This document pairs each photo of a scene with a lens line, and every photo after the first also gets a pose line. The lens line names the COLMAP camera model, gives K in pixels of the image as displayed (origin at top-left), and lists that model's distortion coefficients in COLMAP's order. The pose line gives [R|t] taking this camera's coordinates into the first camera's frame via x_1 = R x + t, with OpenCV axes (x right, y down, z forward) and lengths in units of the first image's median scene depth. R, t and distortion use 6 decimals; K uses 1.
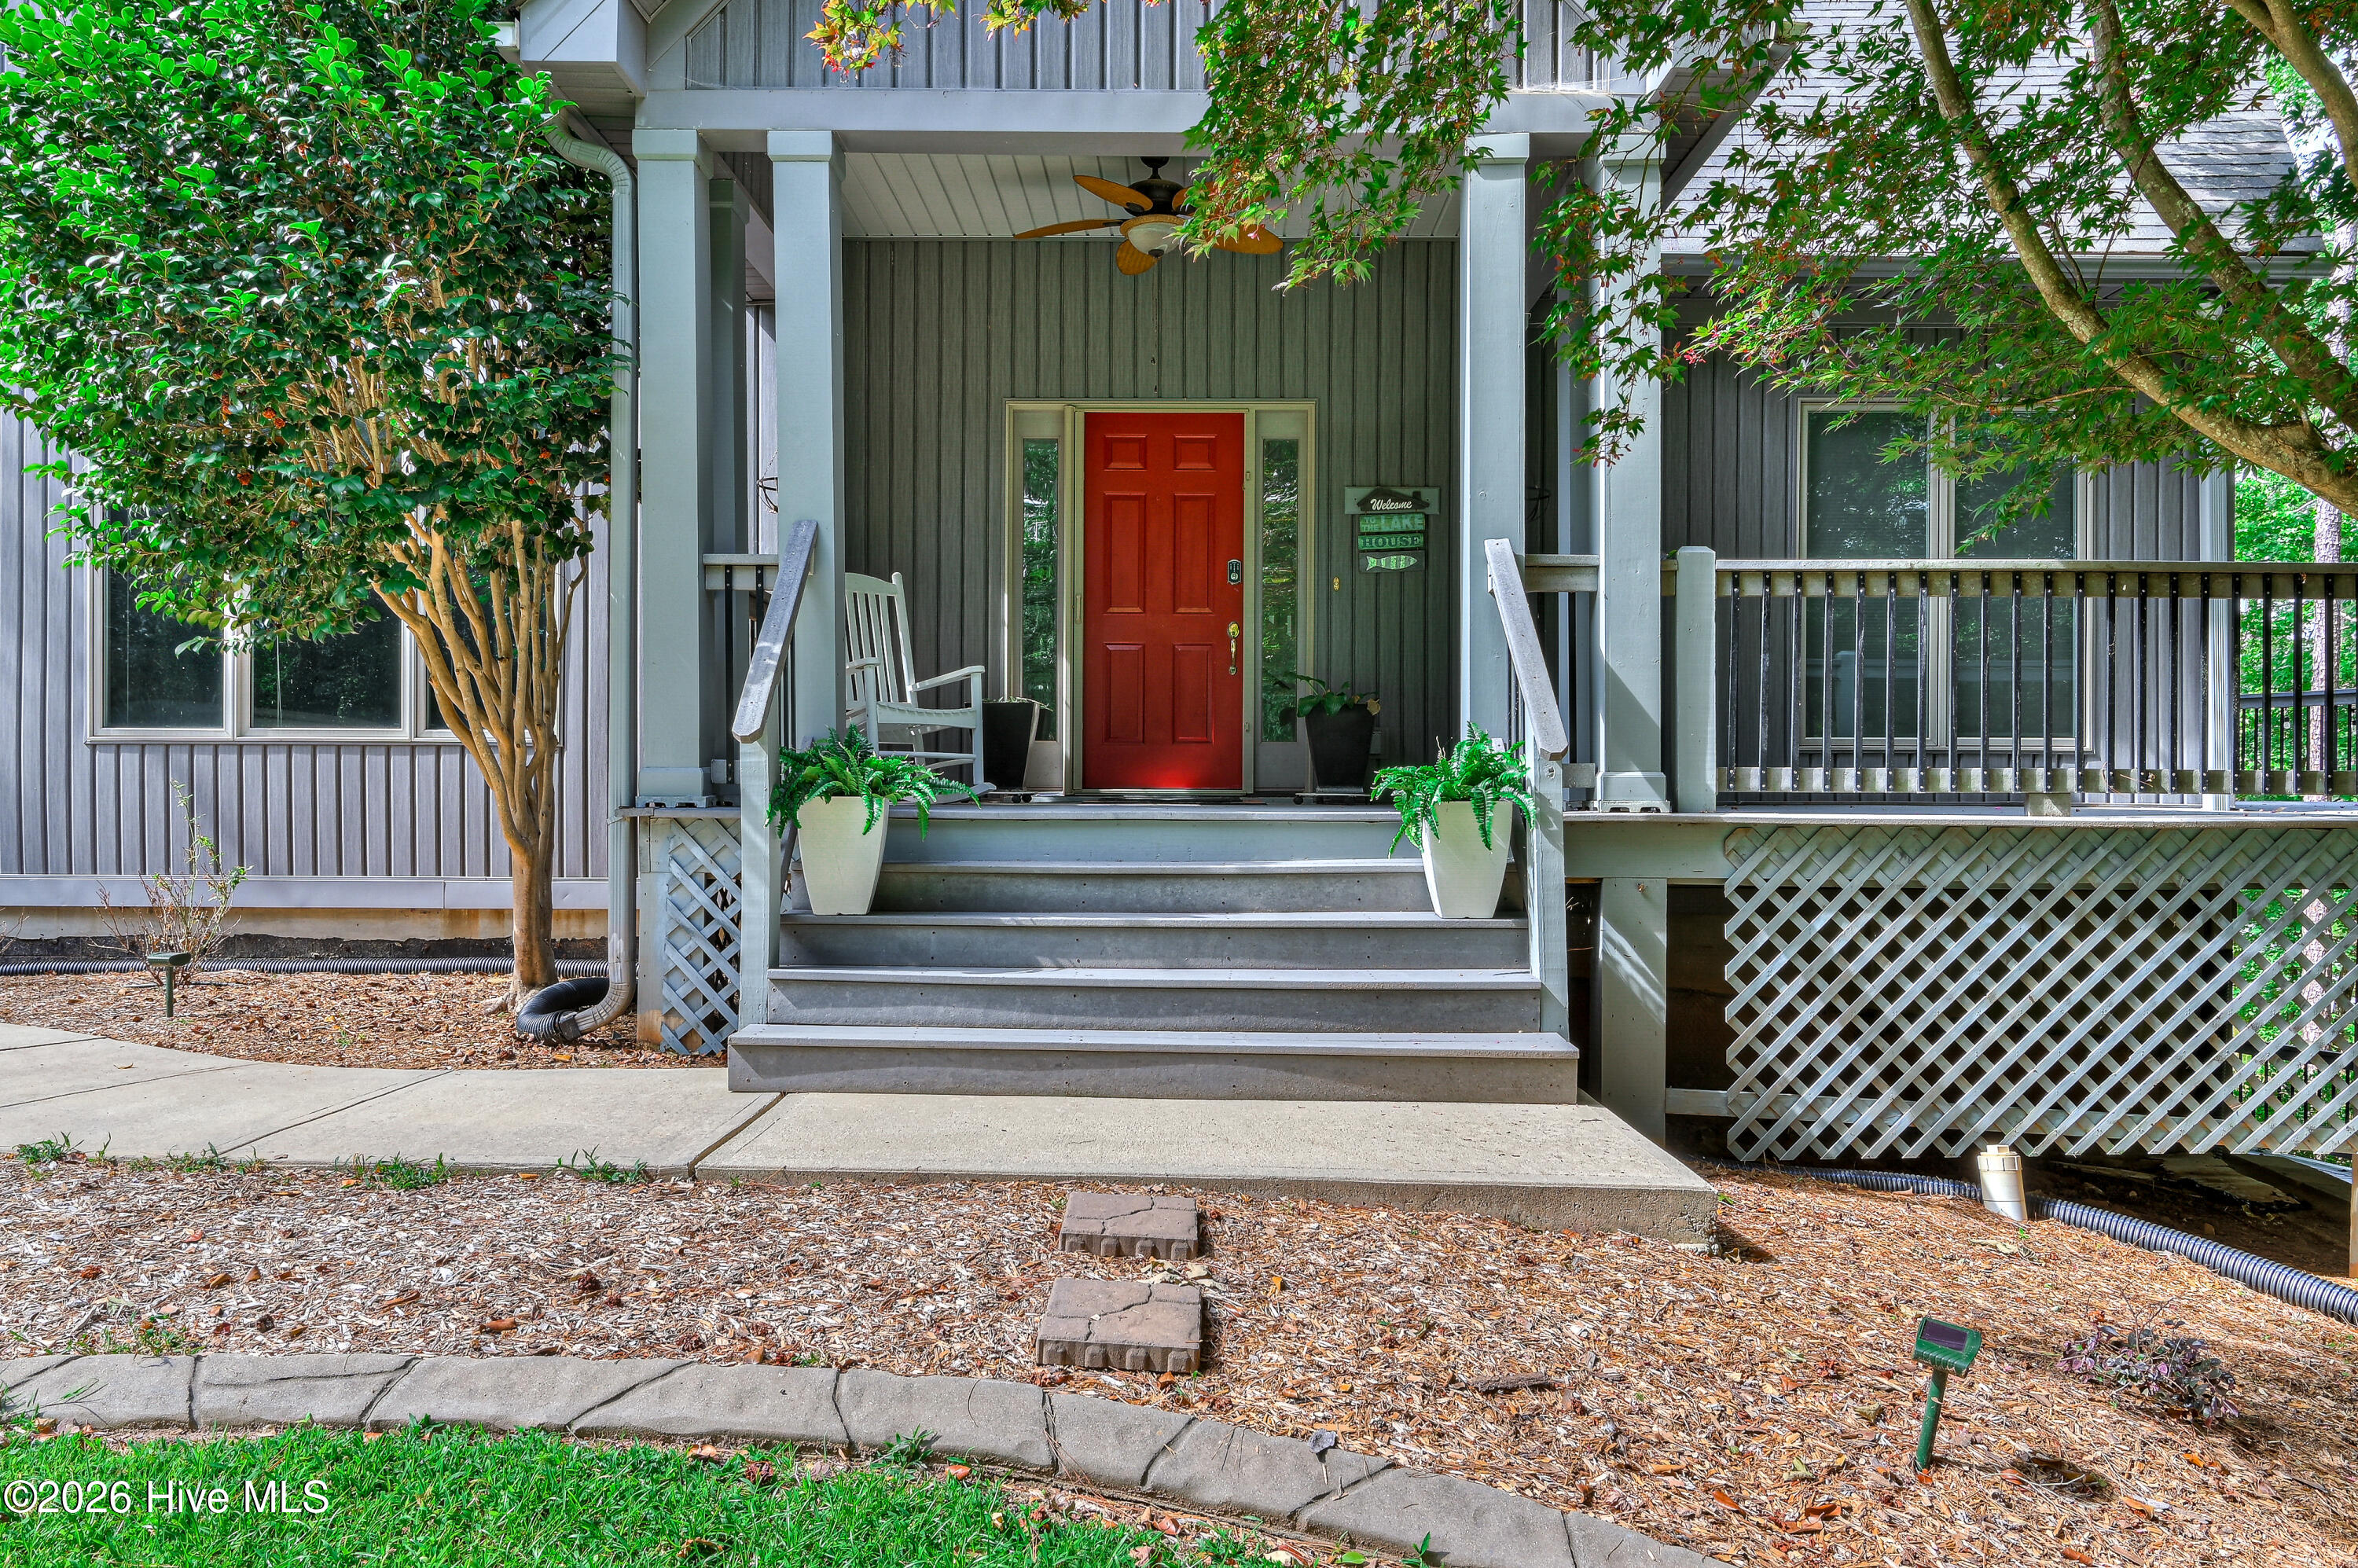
lens RADIAL K [[1733.1, 0, 1171.2], [0, 1733.1, 776.1], [0, 0, 1]] dist [0.010980, -0.008374]
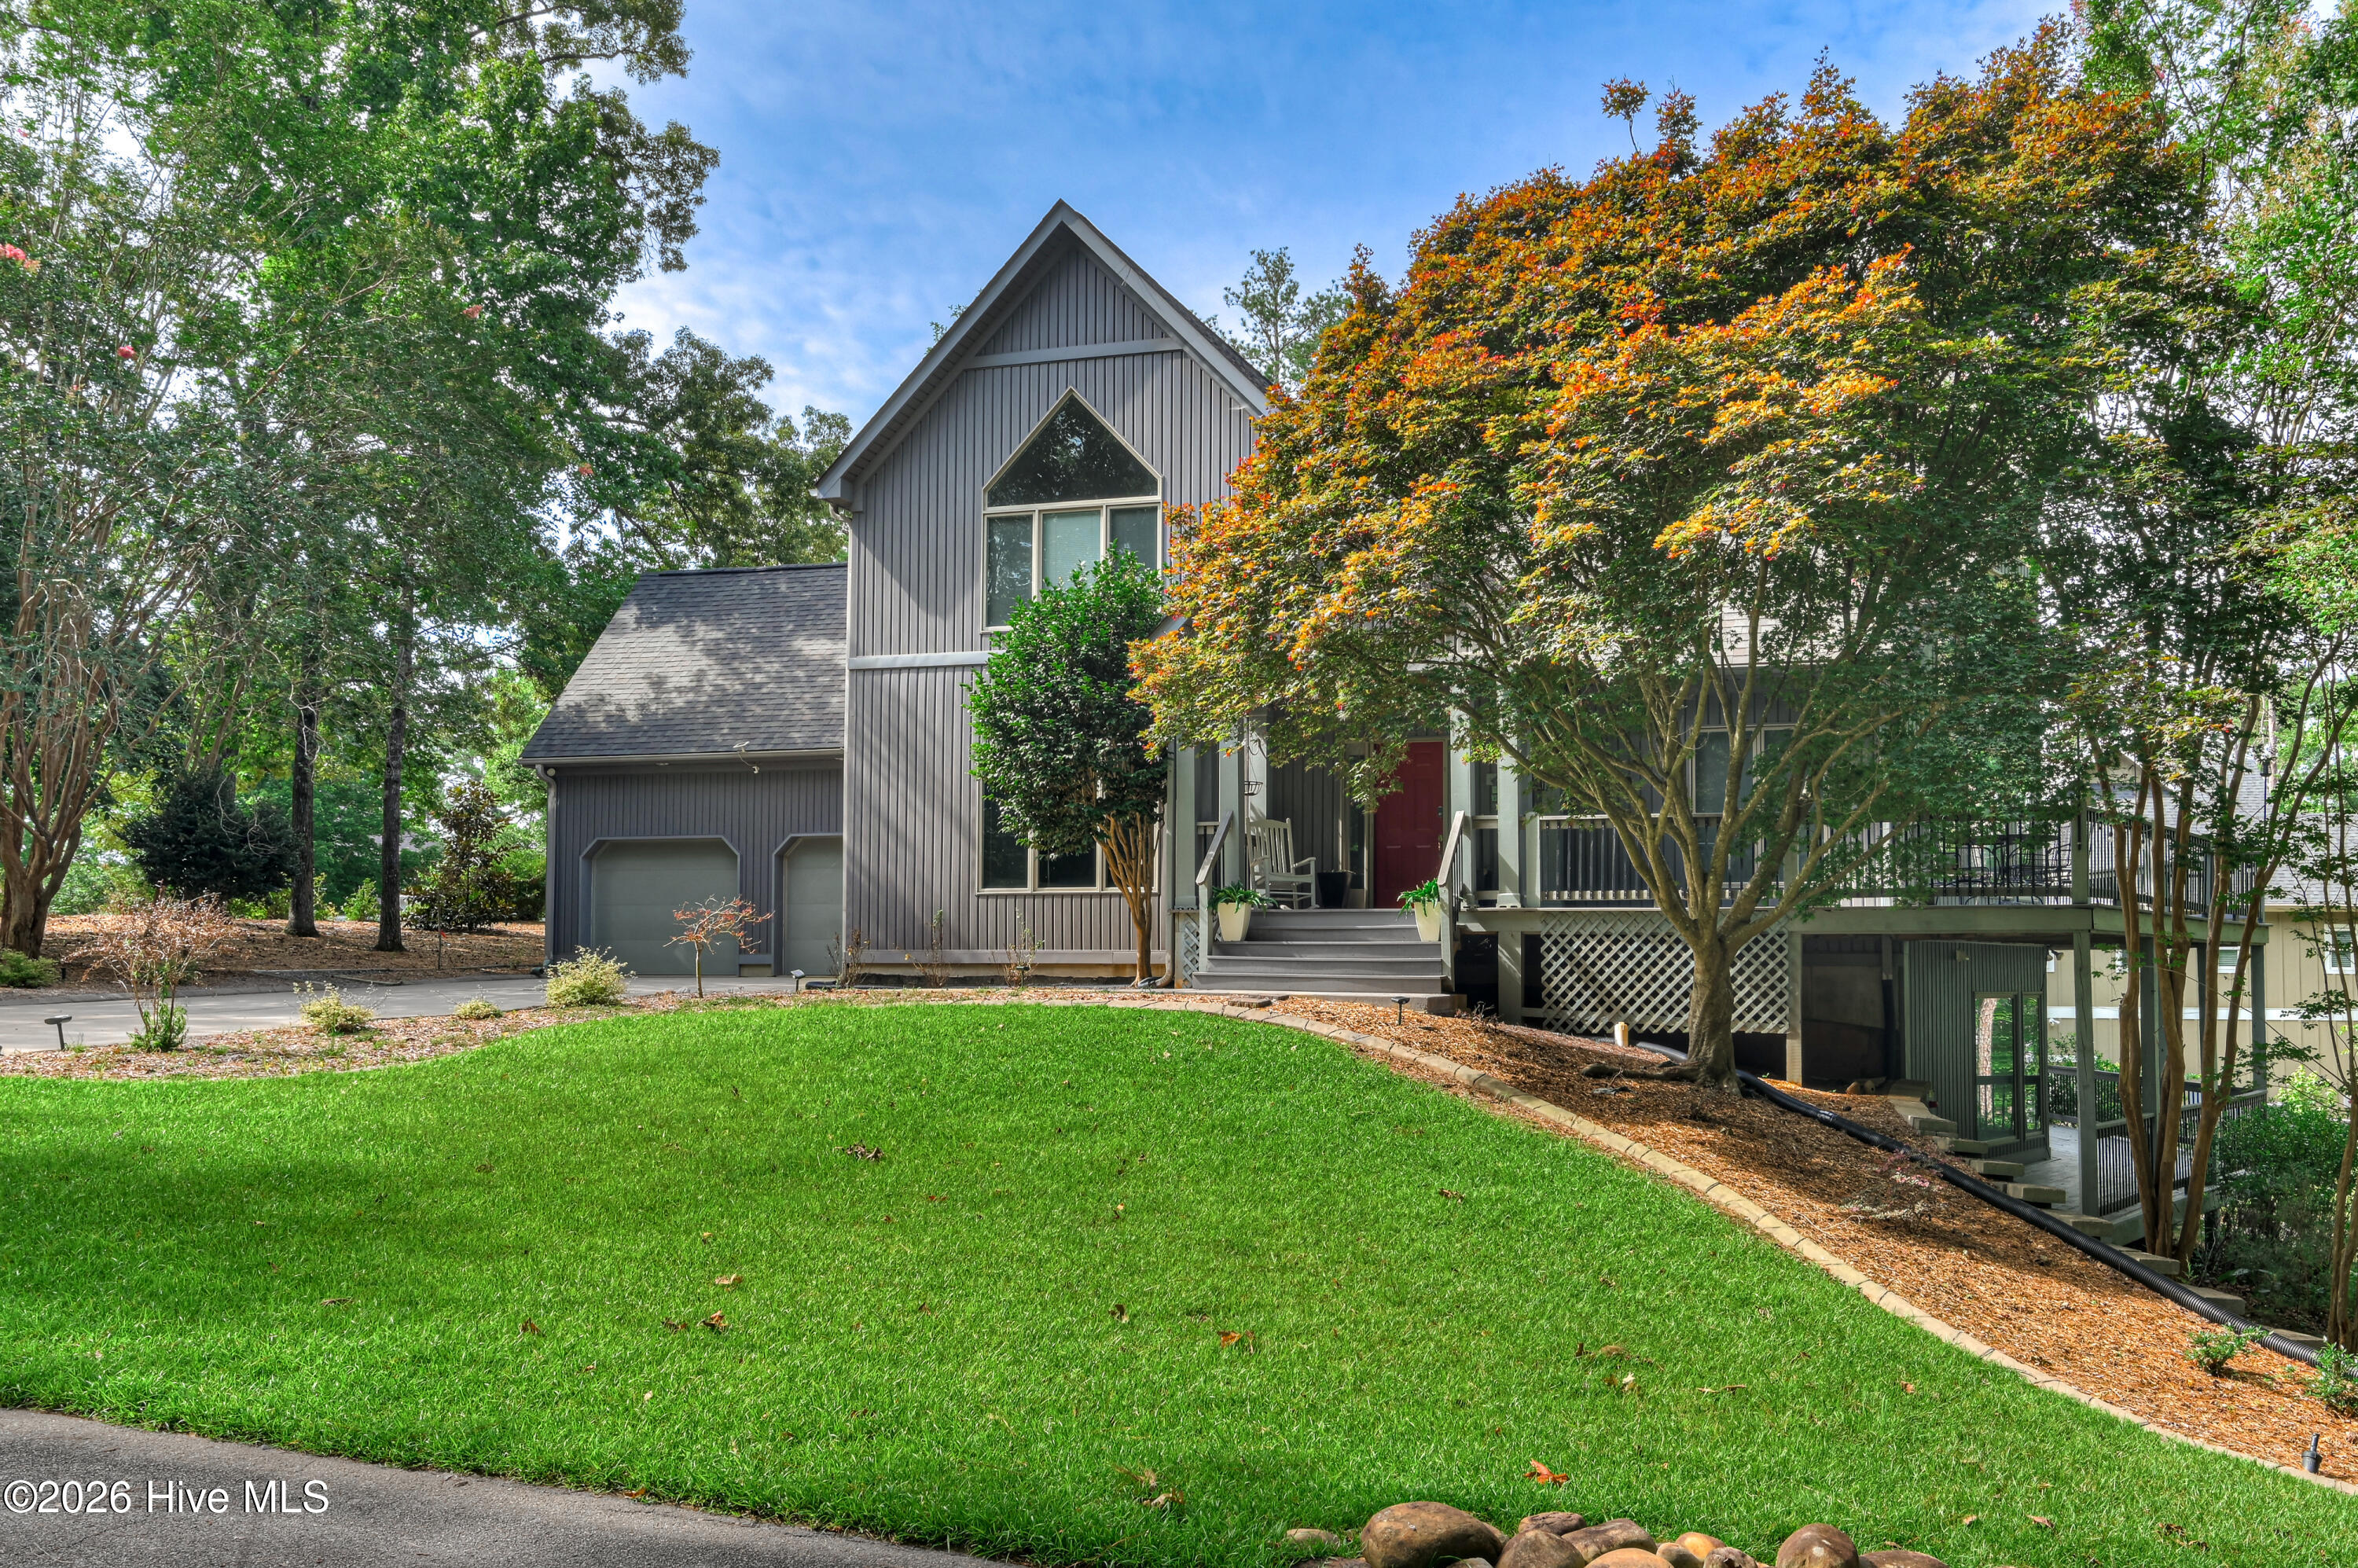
lens RADIAL K [[2024.3, 0, 1284.0], [0, 2024.3, 801.6], [0, 0, 1]] dist [0.017174, 0.012616]
pose [[0.952742, -0.026159, -0.302653, 0.914543], [0.001888, 0.996776, -0.080211, 0.111643], [0.303775, 0.075849, 0.949720, -2.222454]]
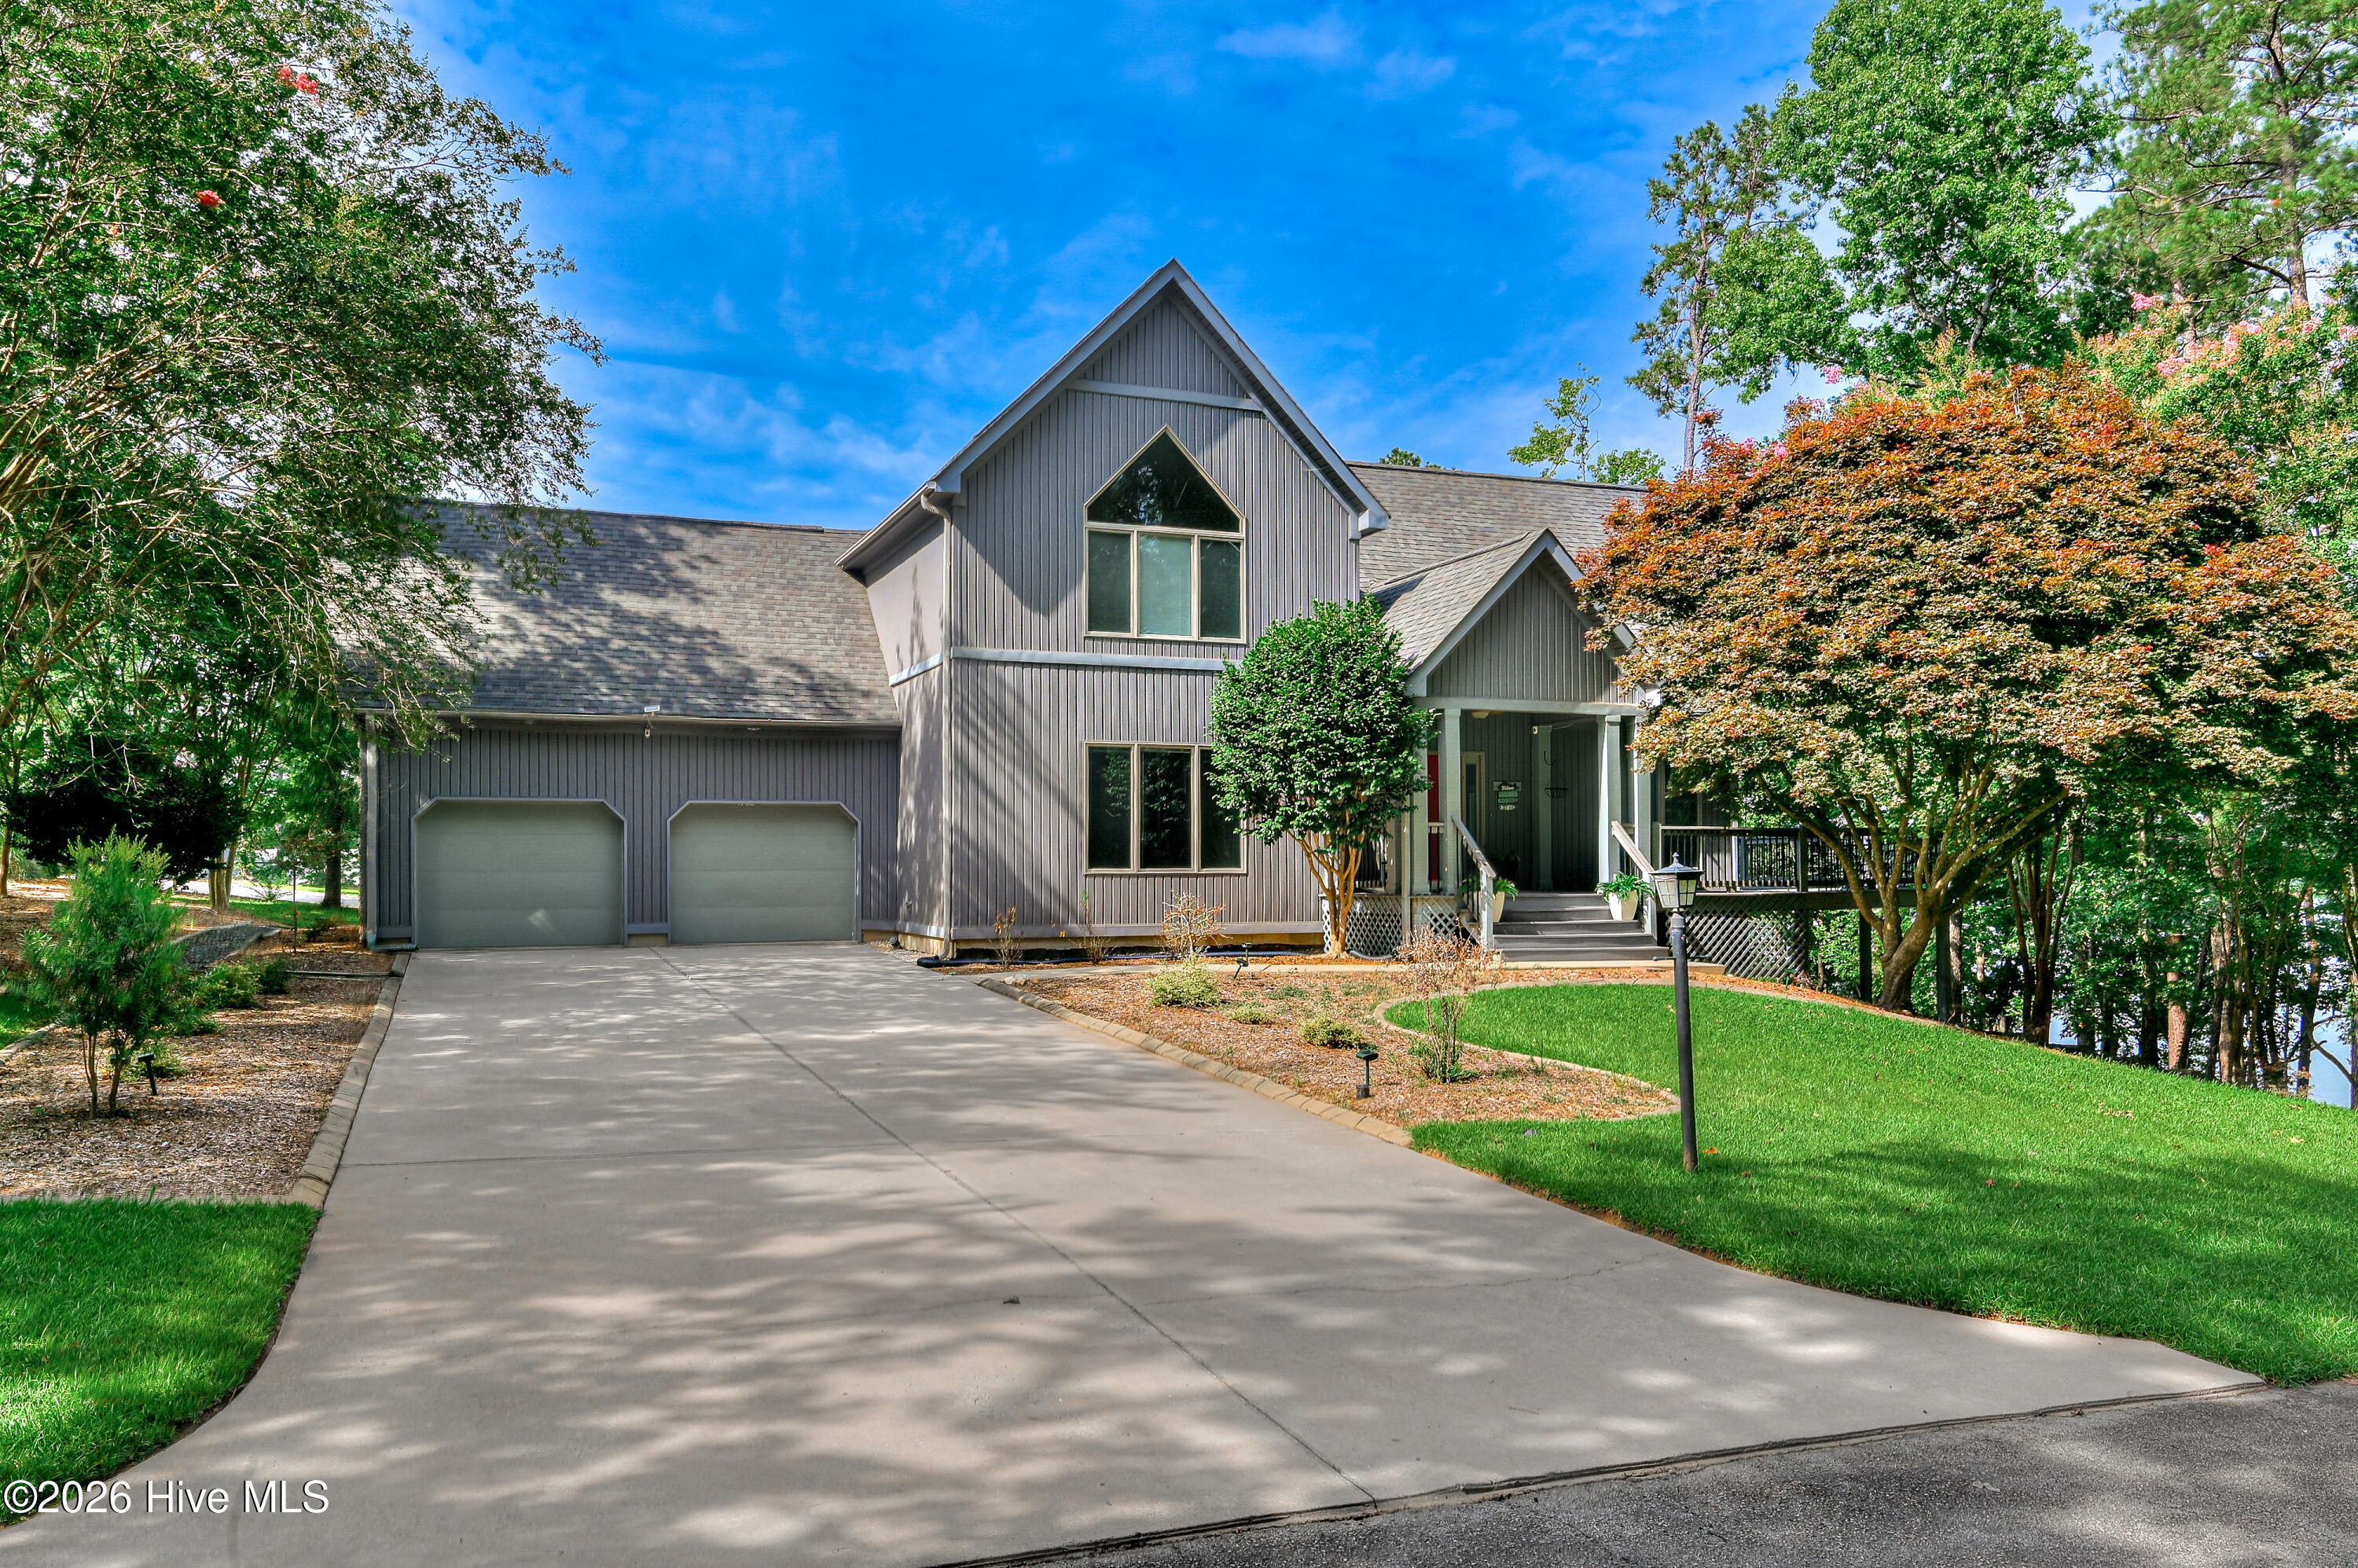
lens RADIAL K [[1733.1, 0, 1172.7], [0, 1733.1, 789.4], [0, 0, 1]] dist [0.010980, -0.008374]
pose [[0.929124, 0.010111, 0.369631, -2.125462], [0.004080, 0.999285, -0.037591, -0.069723], [-0.369747, 0.036435, 0.928418, -2.181258]]
